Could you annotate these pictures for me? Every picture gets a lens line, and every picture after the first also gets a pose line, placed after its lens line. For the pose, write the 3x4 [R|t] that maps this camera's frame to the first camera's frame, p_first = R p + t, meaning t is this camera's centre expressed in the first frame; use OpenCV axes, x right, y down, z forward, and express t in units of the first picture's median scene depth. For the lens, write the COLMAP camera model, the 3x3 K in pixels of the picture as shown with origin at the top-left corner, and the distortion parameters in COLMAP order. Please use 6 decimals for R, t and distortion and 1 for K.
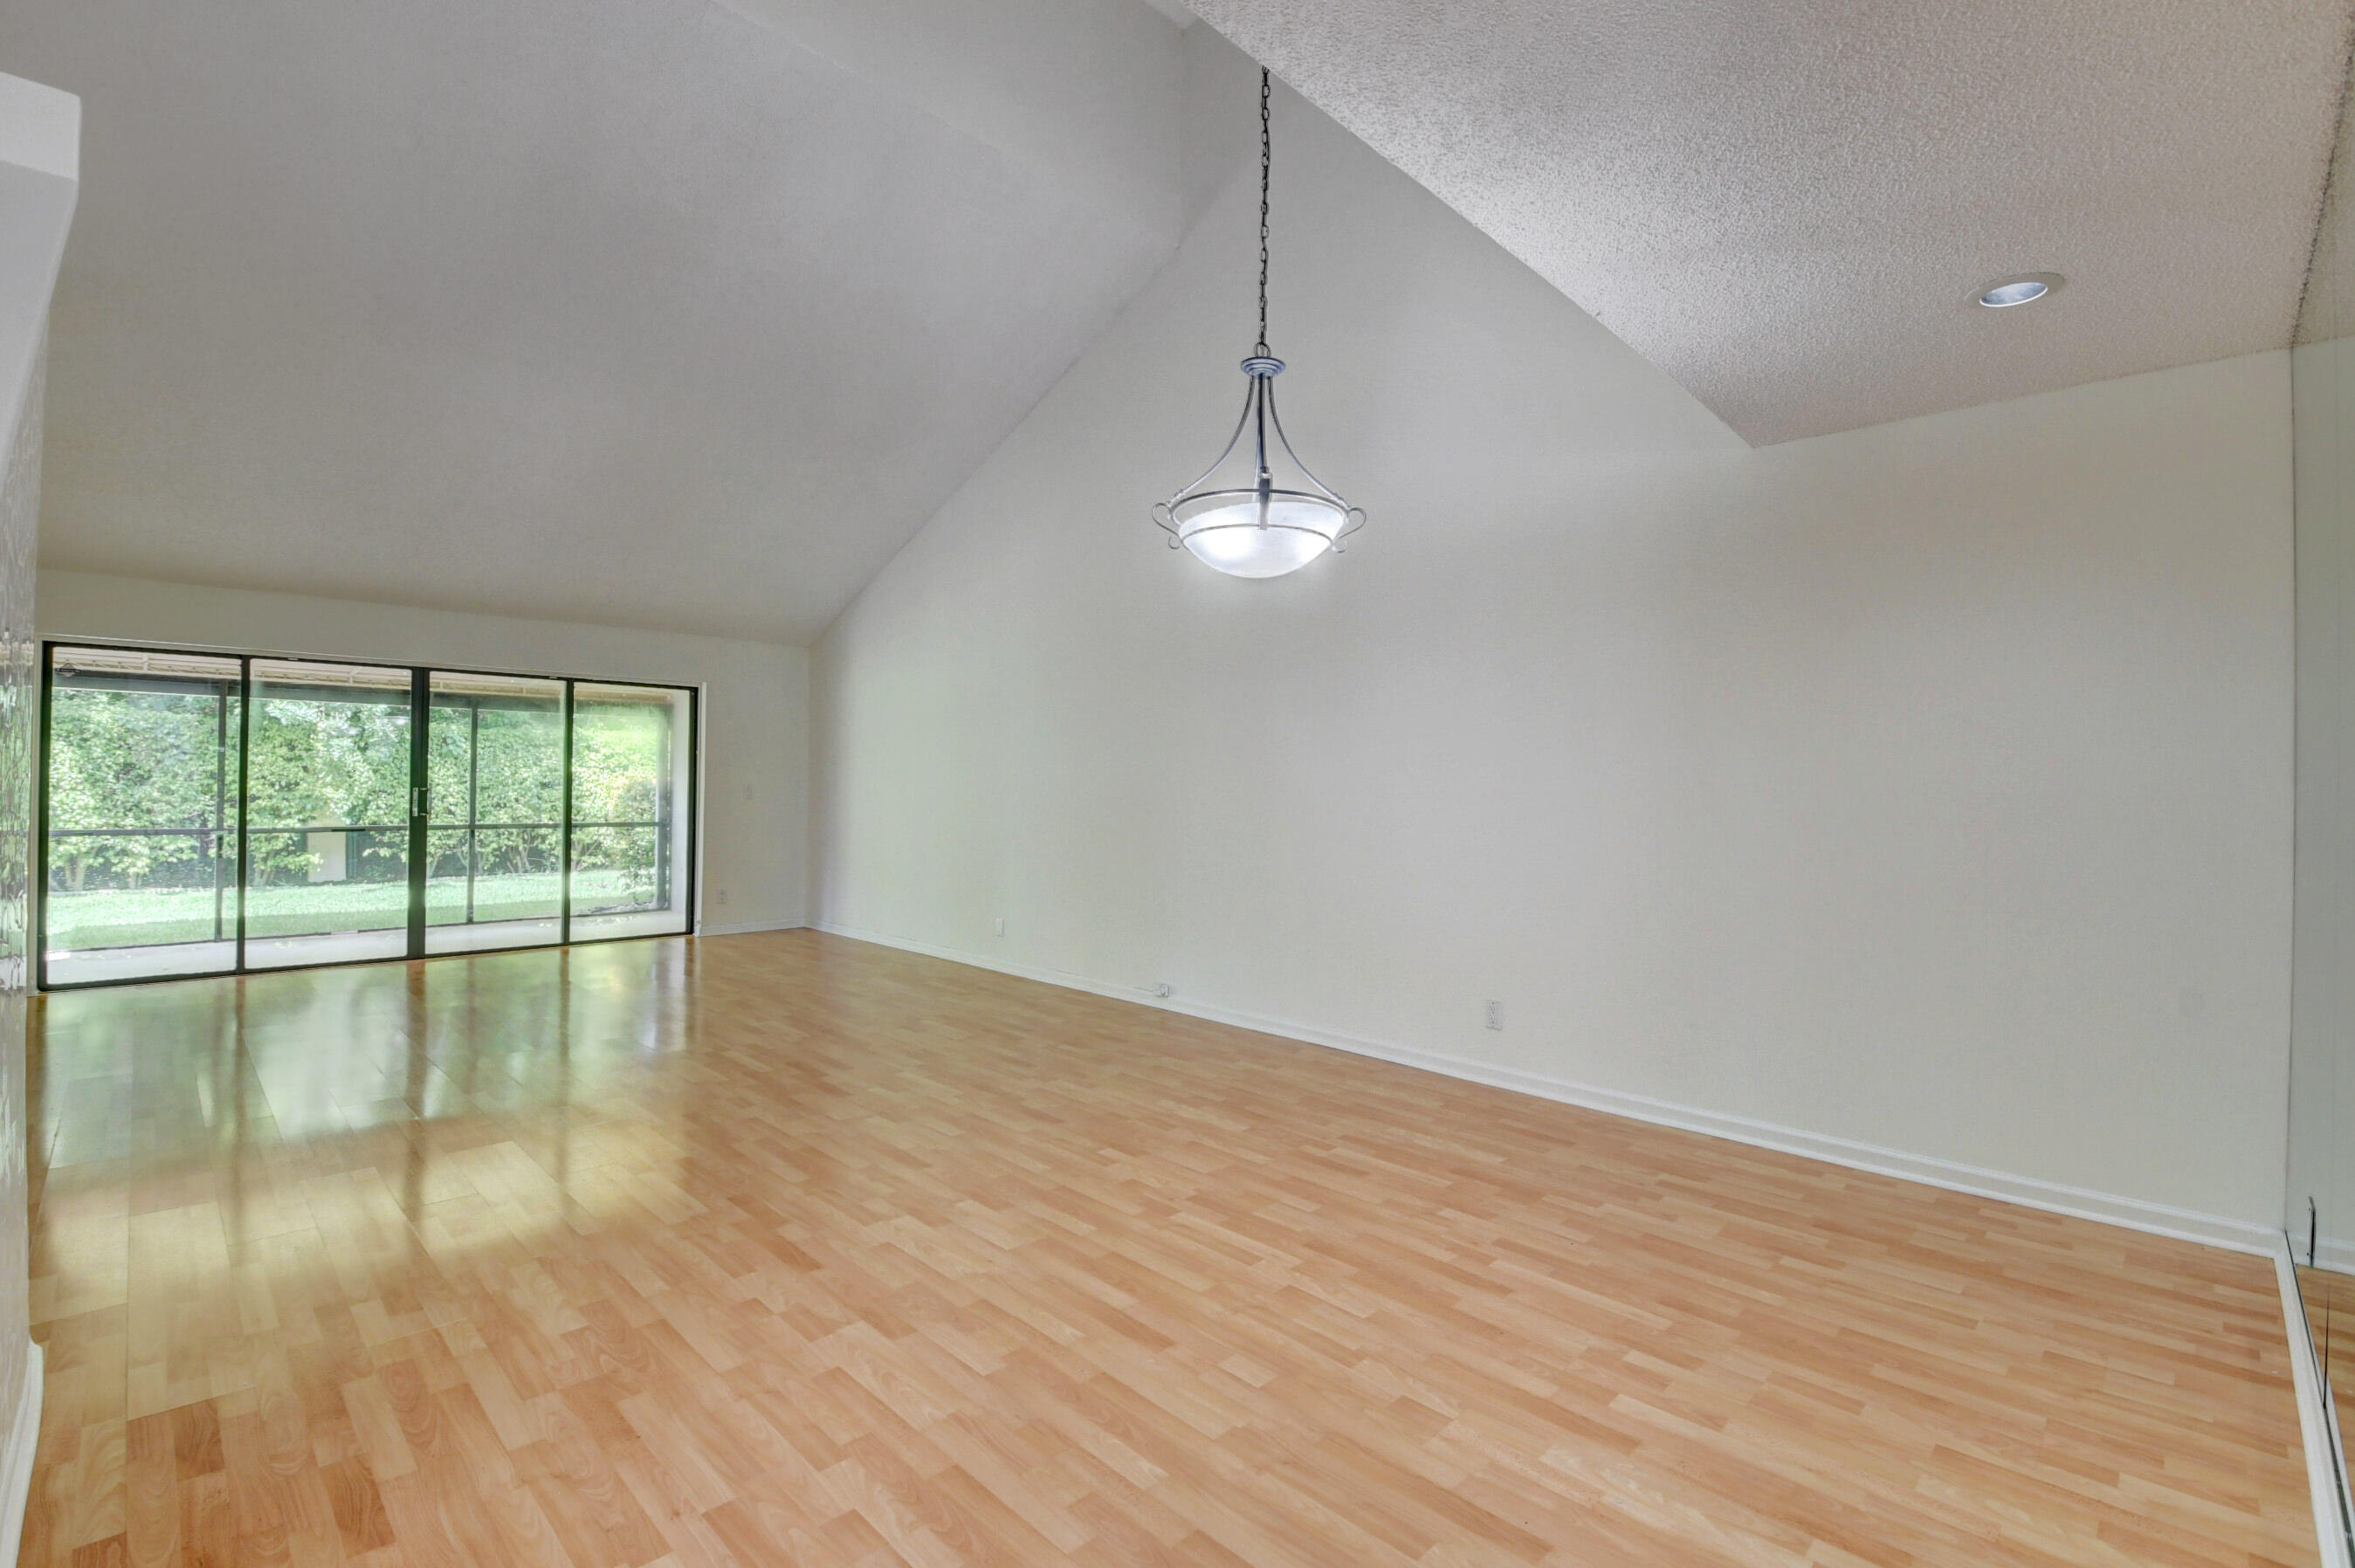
lens RADIAL K [[1042.1, 0, 1174.9], [0, 1042.1, 774.7], [0, 0, 1]] dist [0.019362, -0.033132]
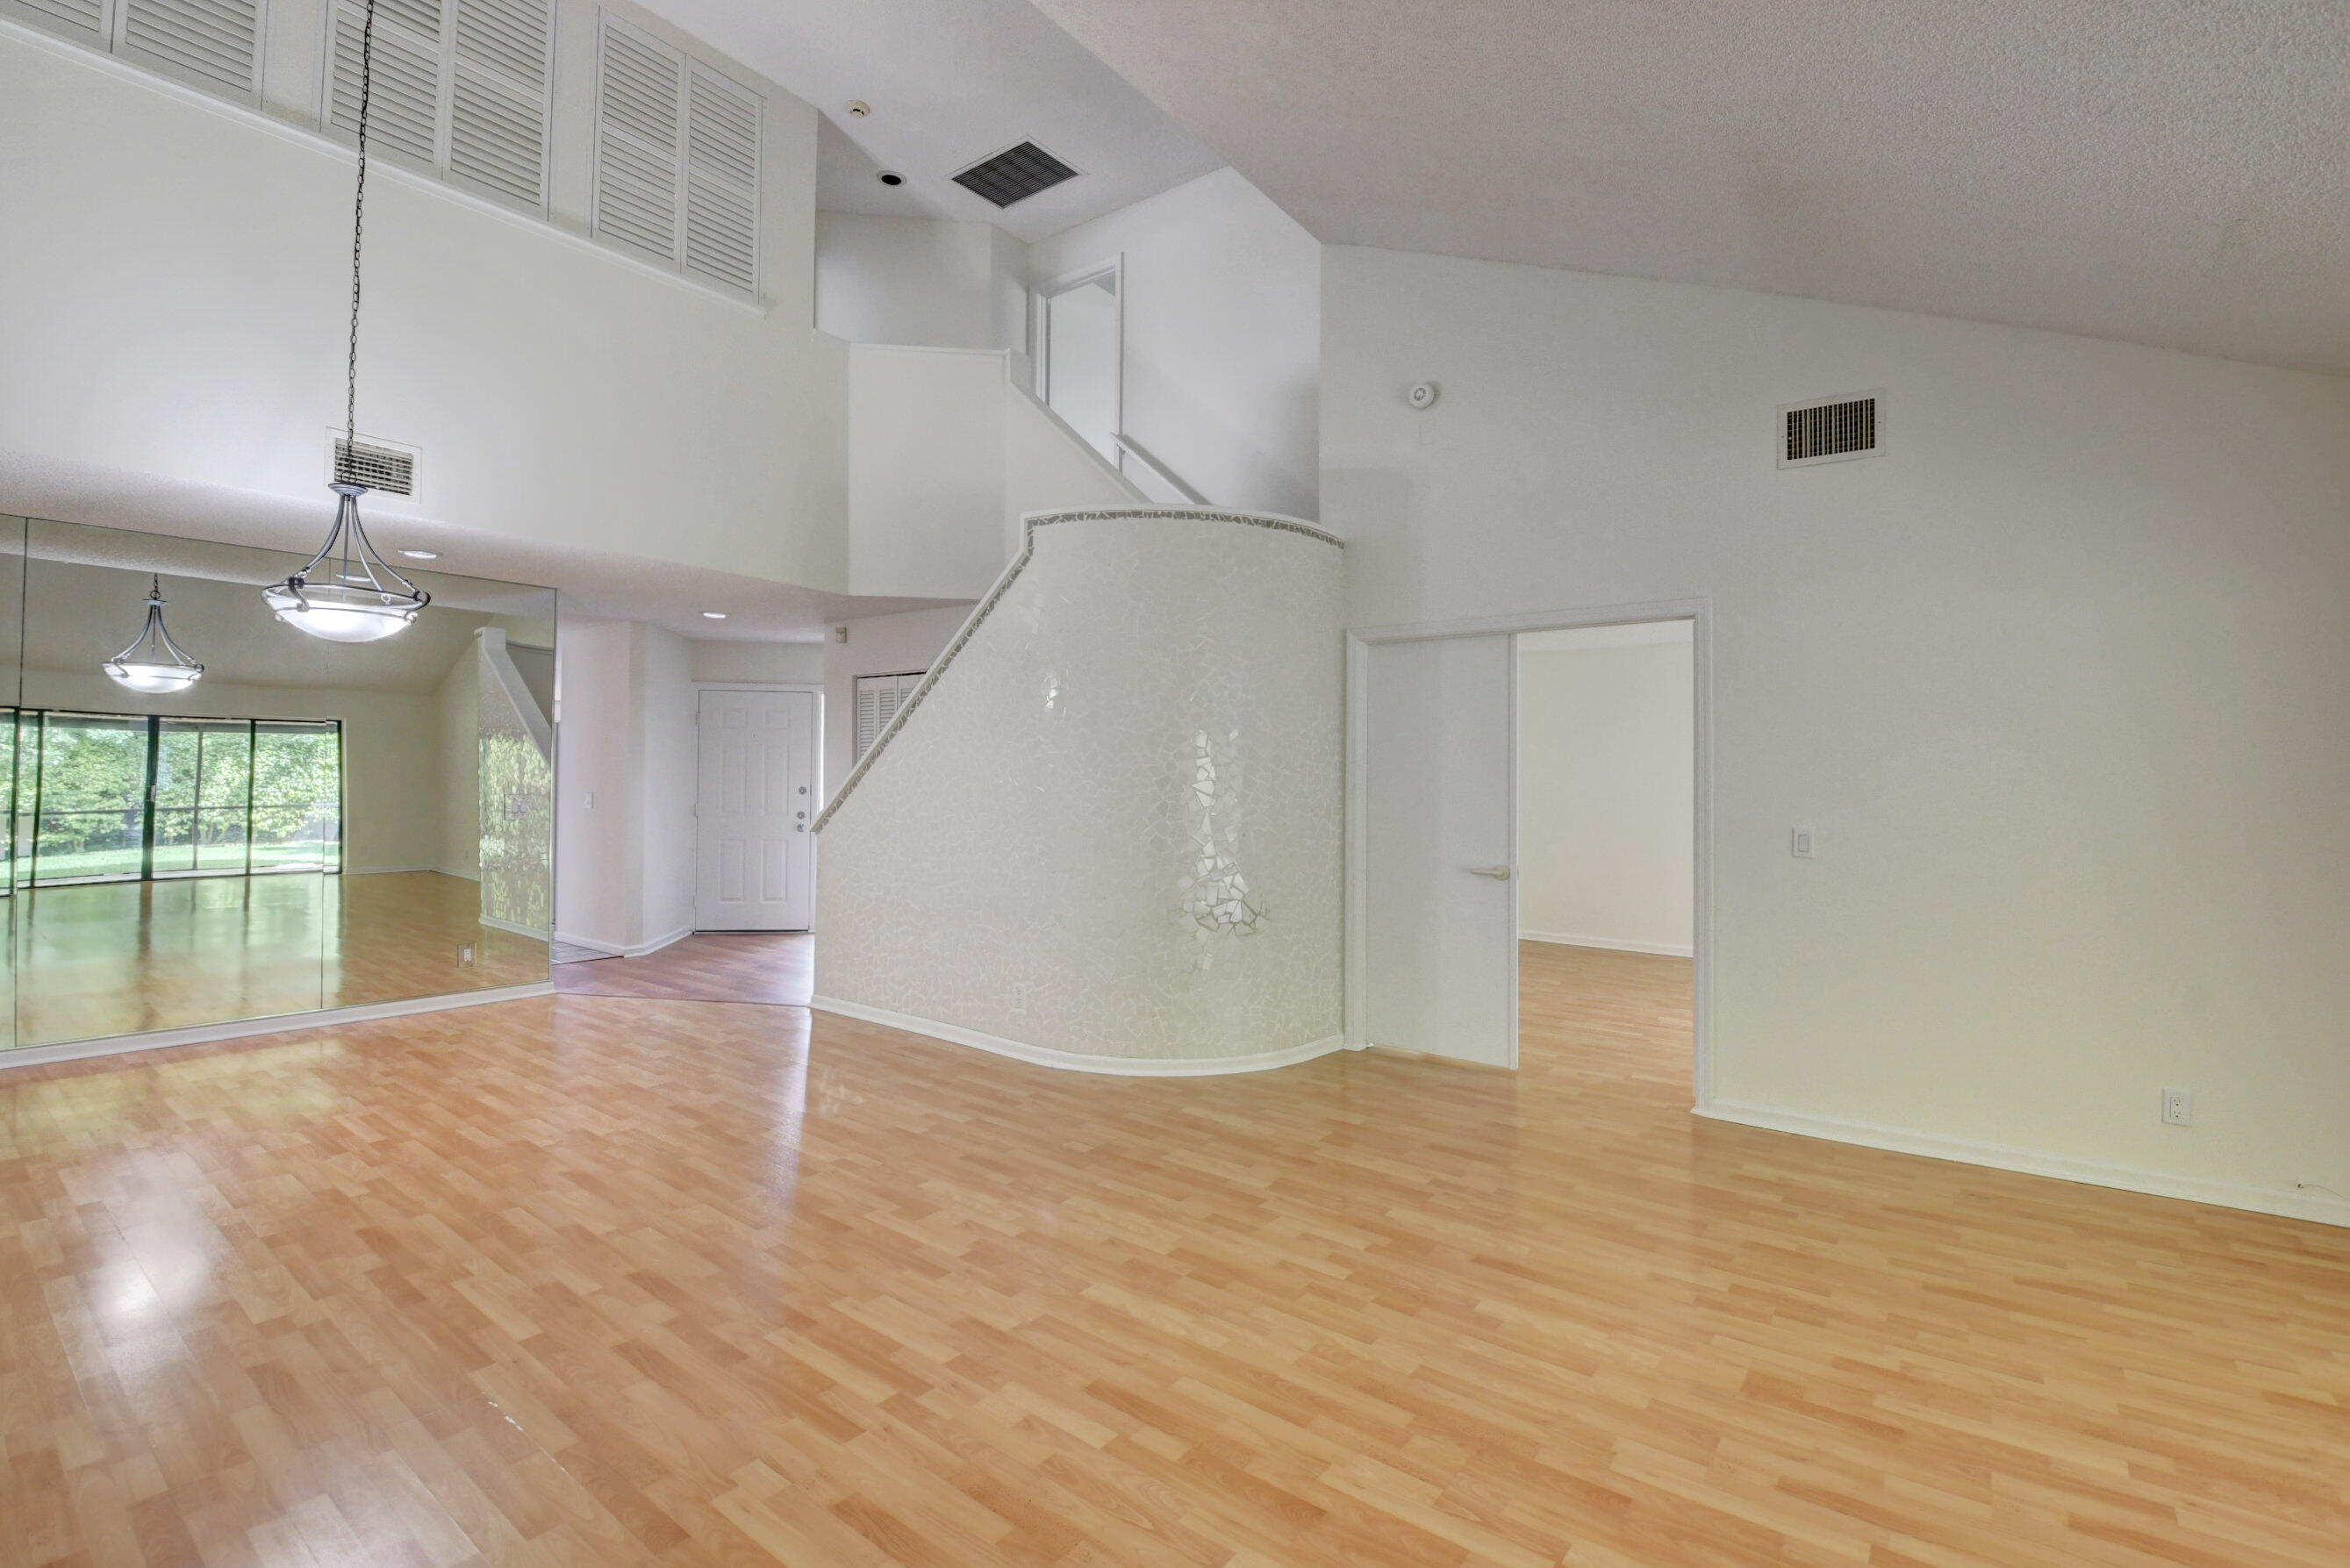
lens RADIAL K [[1038.9, 0, 1168.2], [0, 1038.9, 769.3], [0, 0, 1]] dist [-0.000400, -0.016832]
pose [[-0.991371, -0.023056, -0.129045, -0.634376], [-0.021441, 0.999674, -0.013892, -0.026840], [0.129323, -0.011005, -0.991541, 1.929940]]
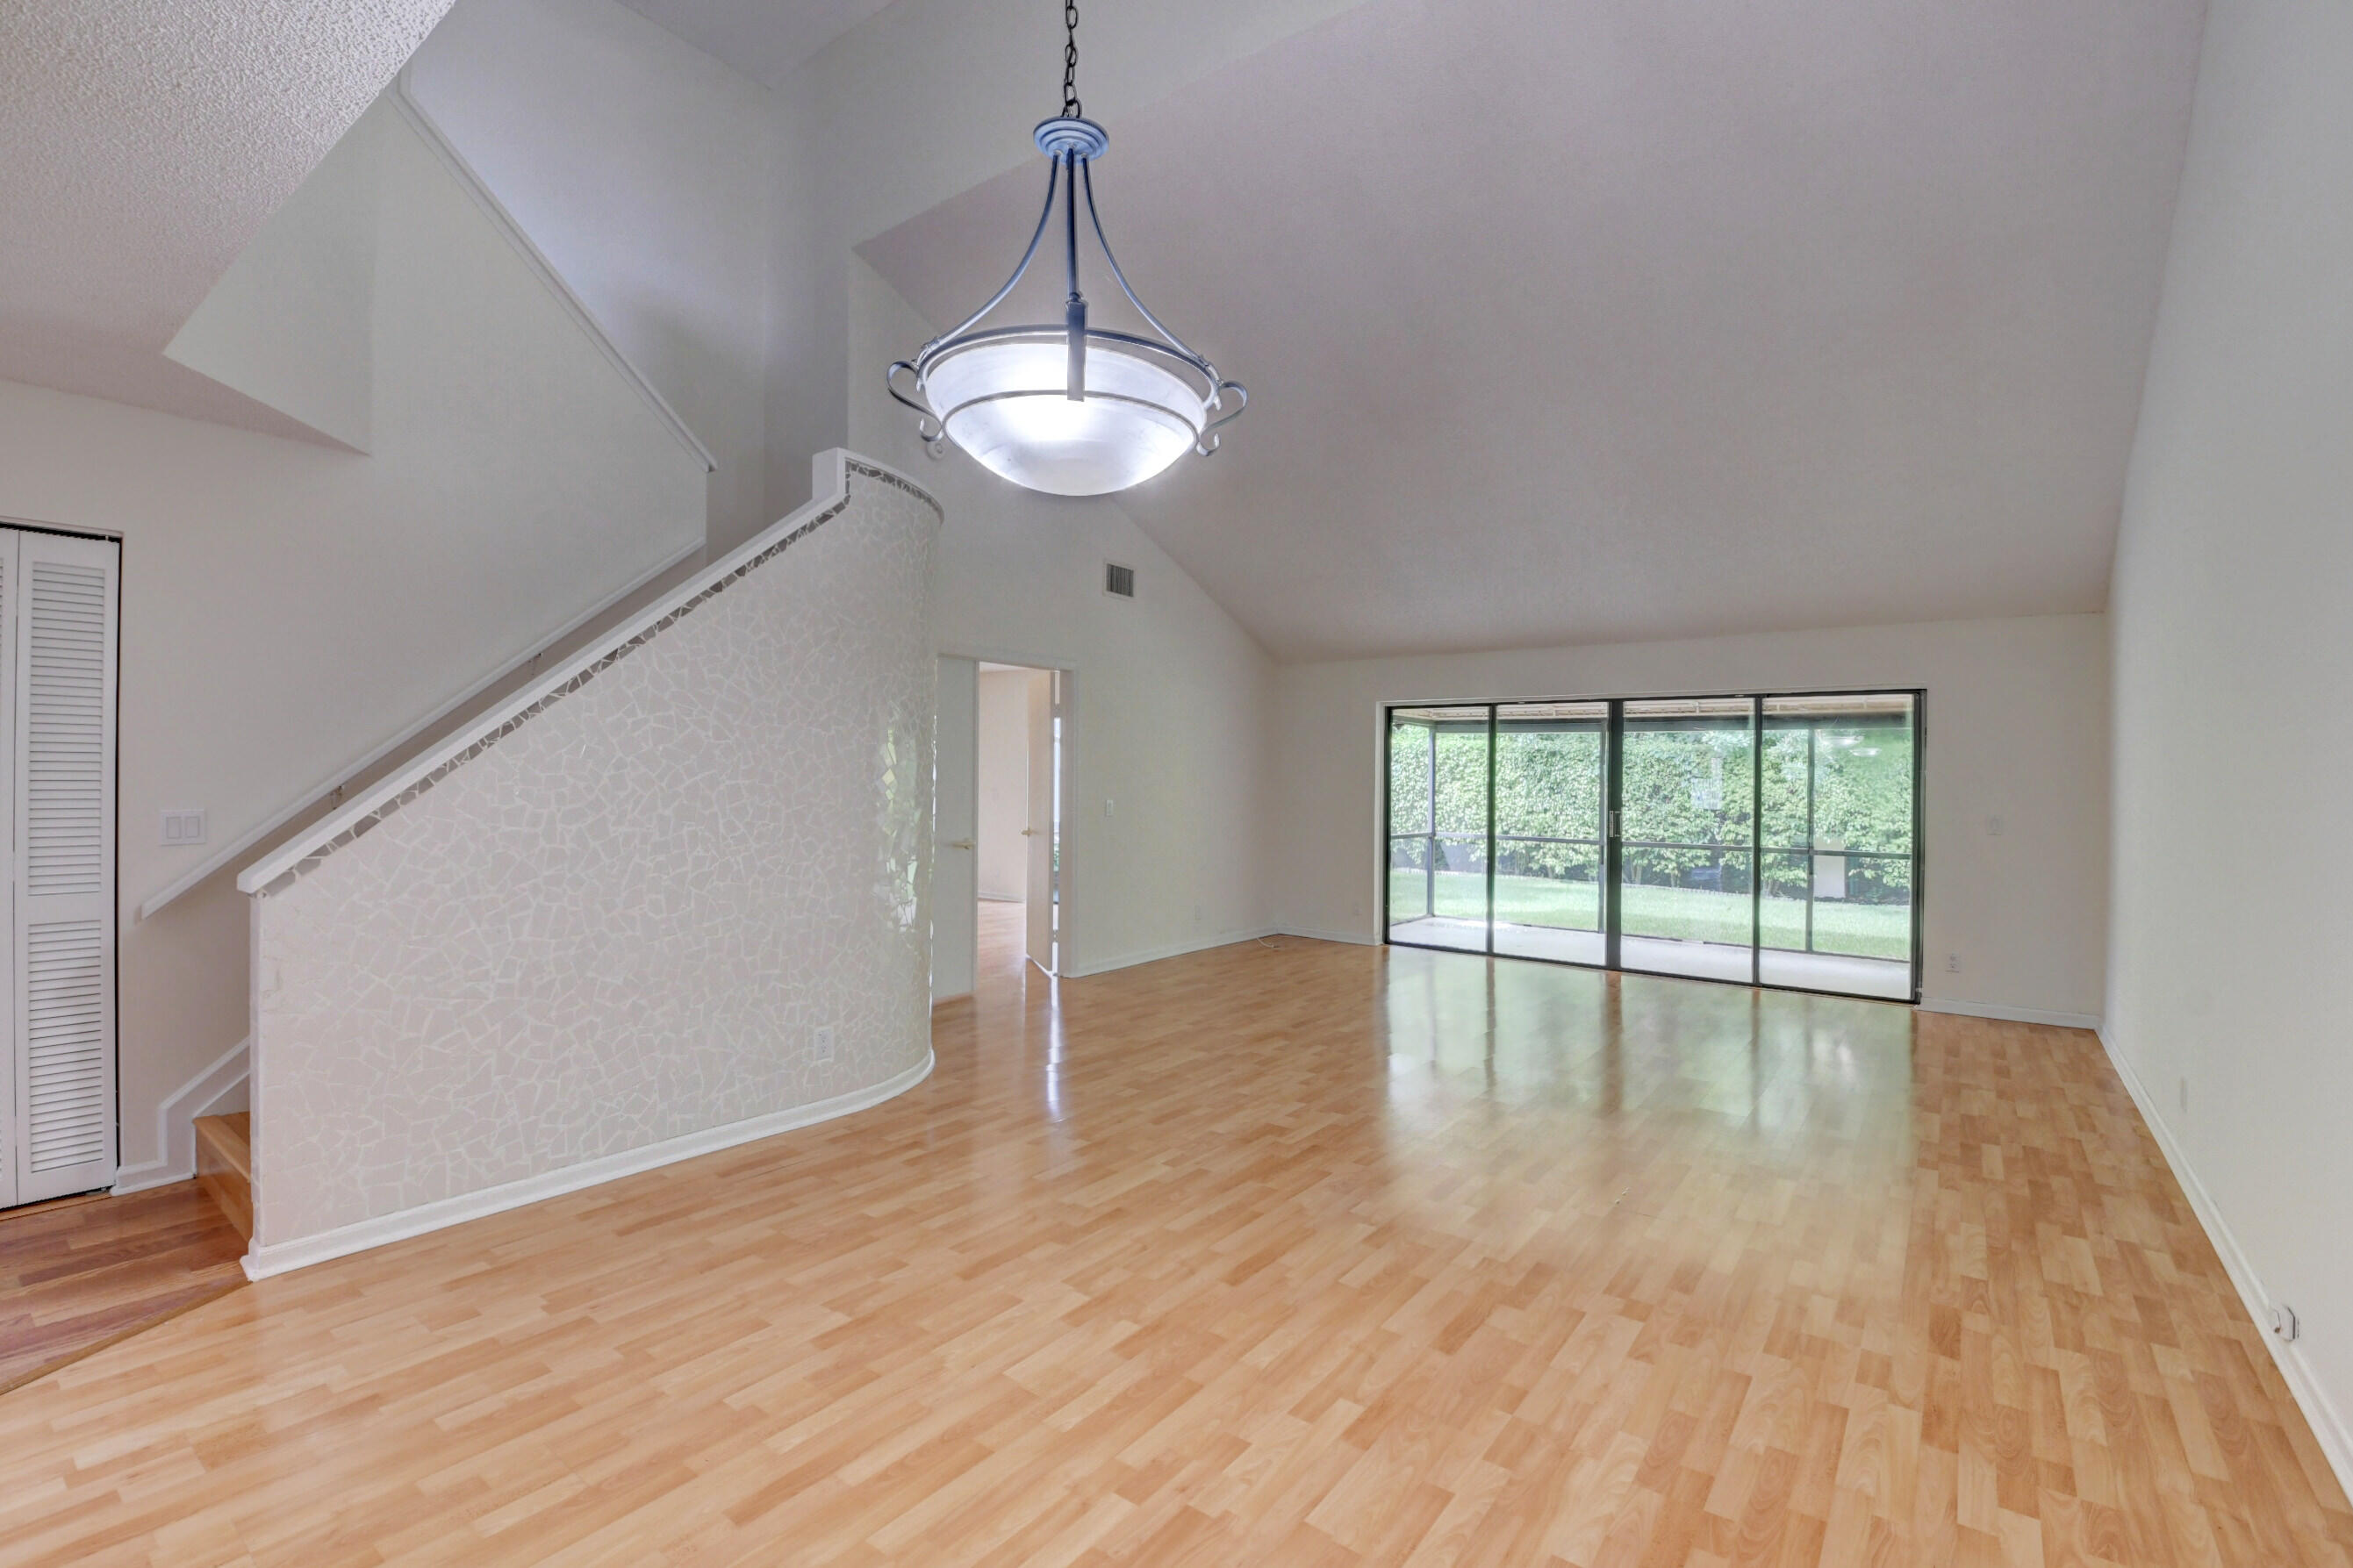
lens RADIAL K [[1041.2, 0, 1173.9], [0, 1041.2, 774.7], [0, 0, 1]] dist [0.019362, -0.033132]
pose [[0.133273, -0.013636, -0.990986, 0.529608], [-0.003336, 0.999894, -0.014207, -0.014384], [0.991074, 0.005199, 0.133213, 0.768621]]
